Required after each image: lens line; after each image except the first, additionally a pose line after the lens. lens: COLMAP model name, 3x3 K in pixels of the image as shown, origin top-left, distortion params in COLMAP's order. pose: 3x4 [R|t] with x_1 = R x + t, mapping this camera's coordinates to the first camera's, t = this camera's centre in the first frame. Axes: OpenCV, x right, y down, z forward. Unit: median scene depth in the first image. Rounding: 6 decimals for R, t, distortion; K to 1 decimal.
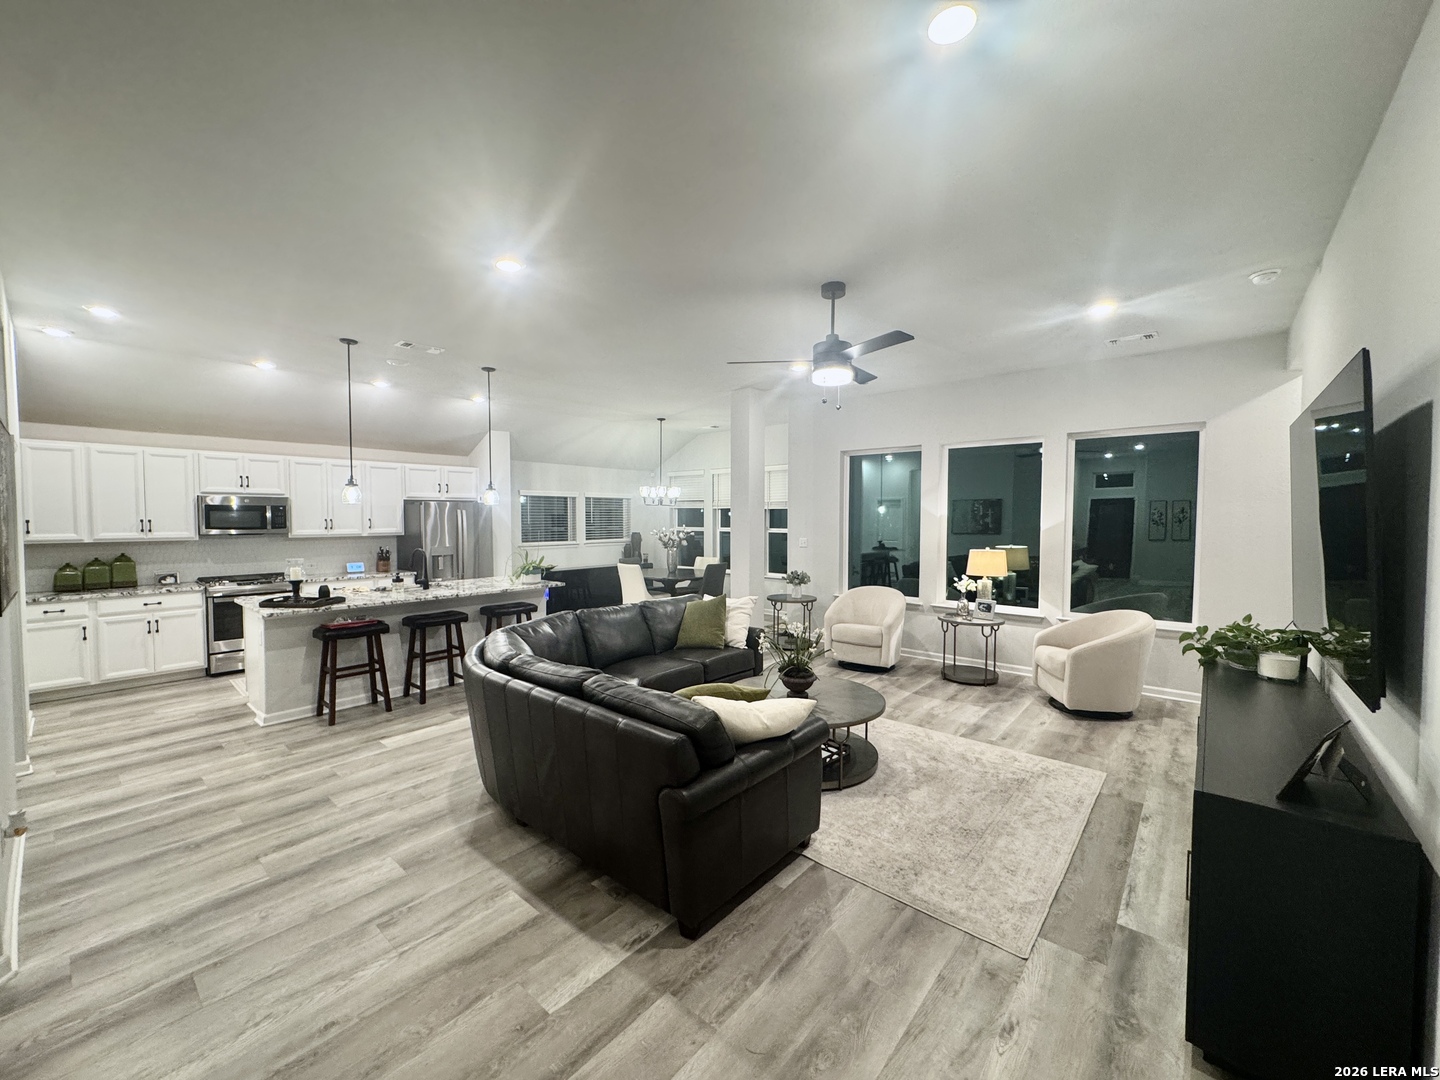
lens RADIAL K [[573.1, 0, 717.1], [0, 573.1, 537.8], [0, 0, 1]] dist [-0.002933, 0.000474]
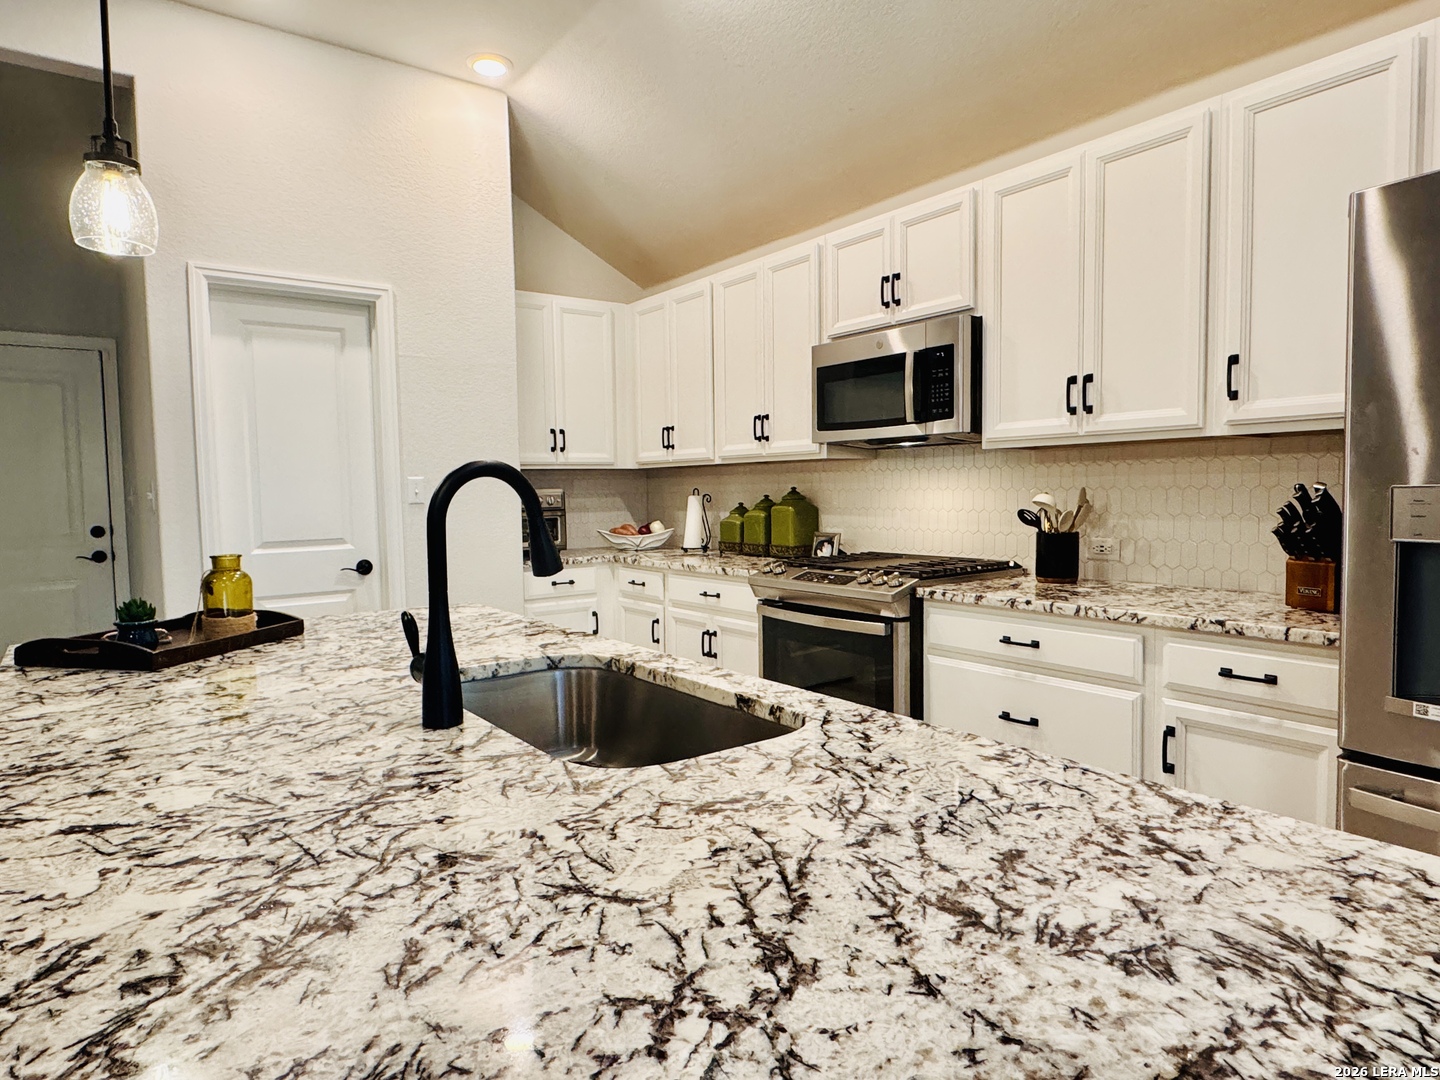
lens RADIAL K [[862.3, 0, 706.3], [0, 862.3, 541.6], [0, 0, 1]] dist [-0.003813, 0.001454]
pose [[-0.228385, 0.062988, -0.971531, -0.311890], [-0.018932, 0.997429, 0.069117, 0.024385], [0.973387, 0.034178, -0.226605, 1.150090]]
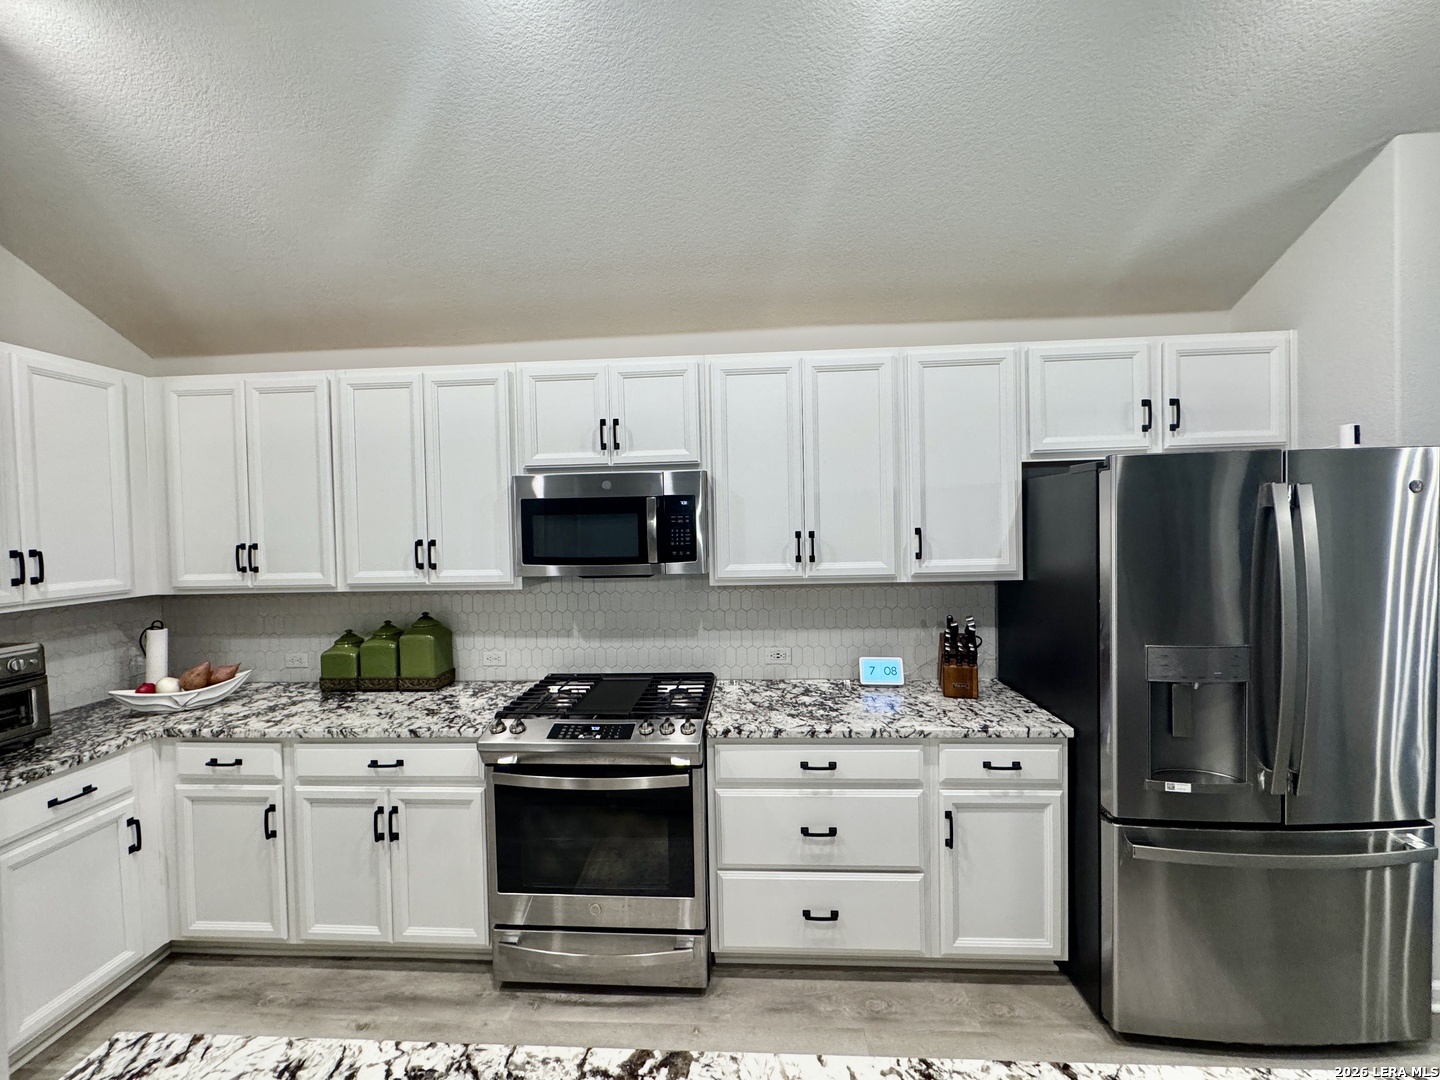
lens RADIAL K [[573.1, 0, 716.5], [0, 573.1, 543.0], [0, 0, 1]] dist [-0.002933, 0.000474]
pose [[0.606563, 0.005941, -0.795013, -0.553294], [-0.006590, 0.999975, 0.002445, -0.032696], [0.795008, 0.003756, 0.606587, 0.941332]]
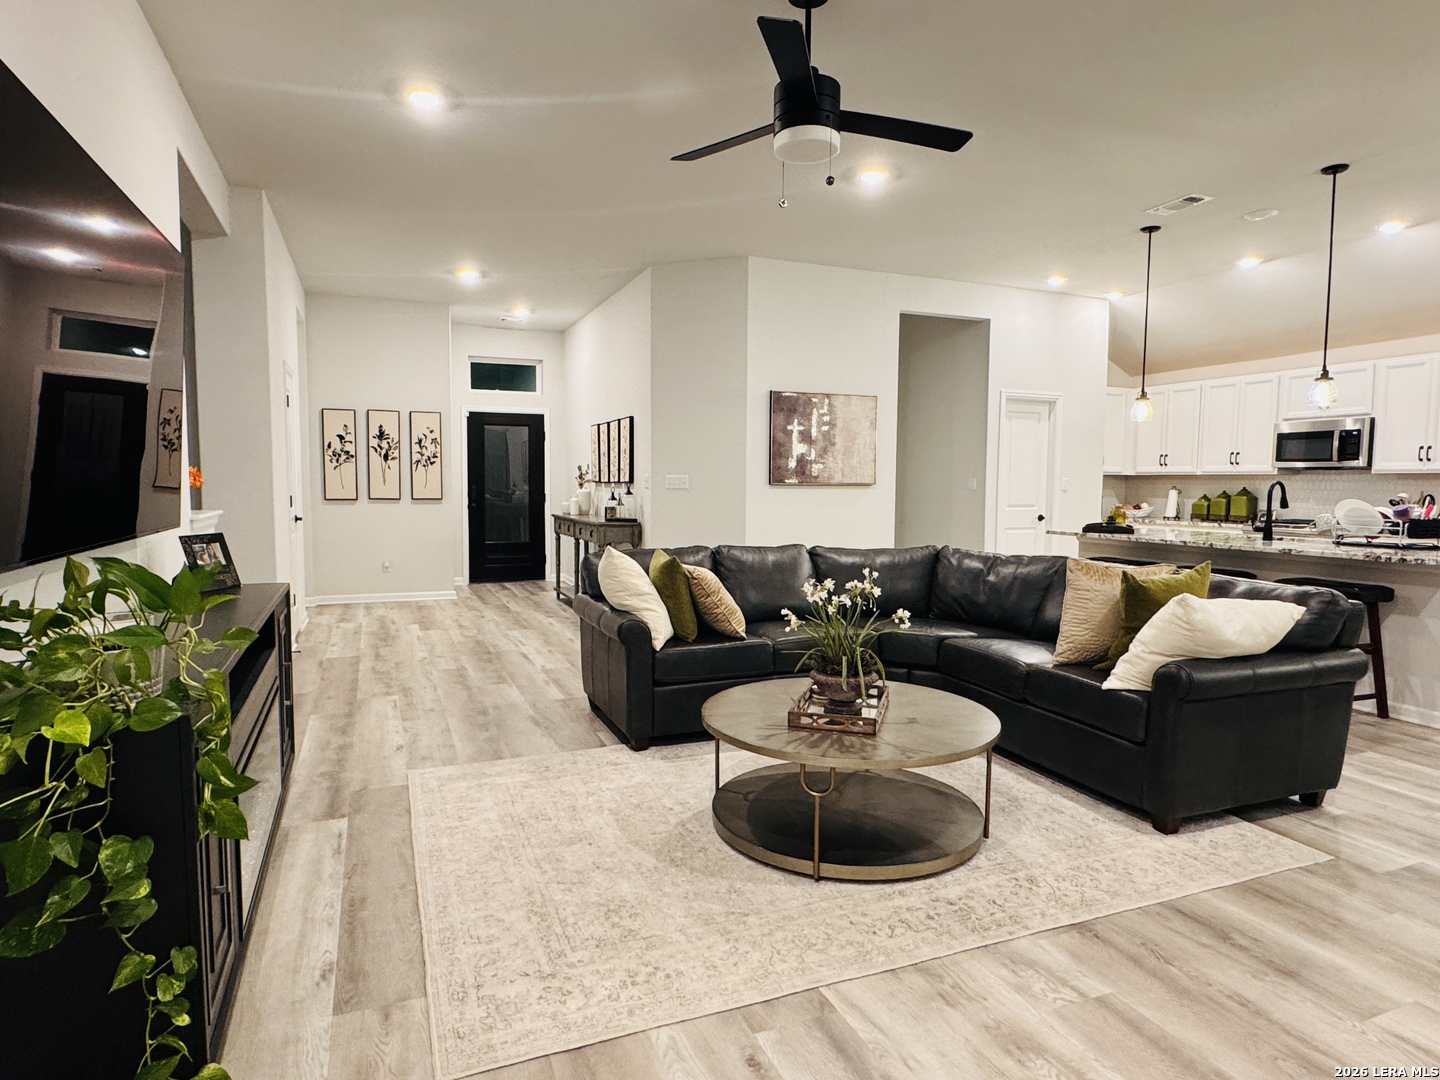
lens RADIAL K [[827.3, 0, 717.6], [0, 827.3, 543.0], [0, 0, 1]] dist [-0.003064, 0.002280]
pose [[-0.452230, 0.062096, -0.889737, 0.669145], [-0.040611, 0.995105, 0.090091, 0.031906], [0.890976, 0.076875, -0.447495, 0.881475]]
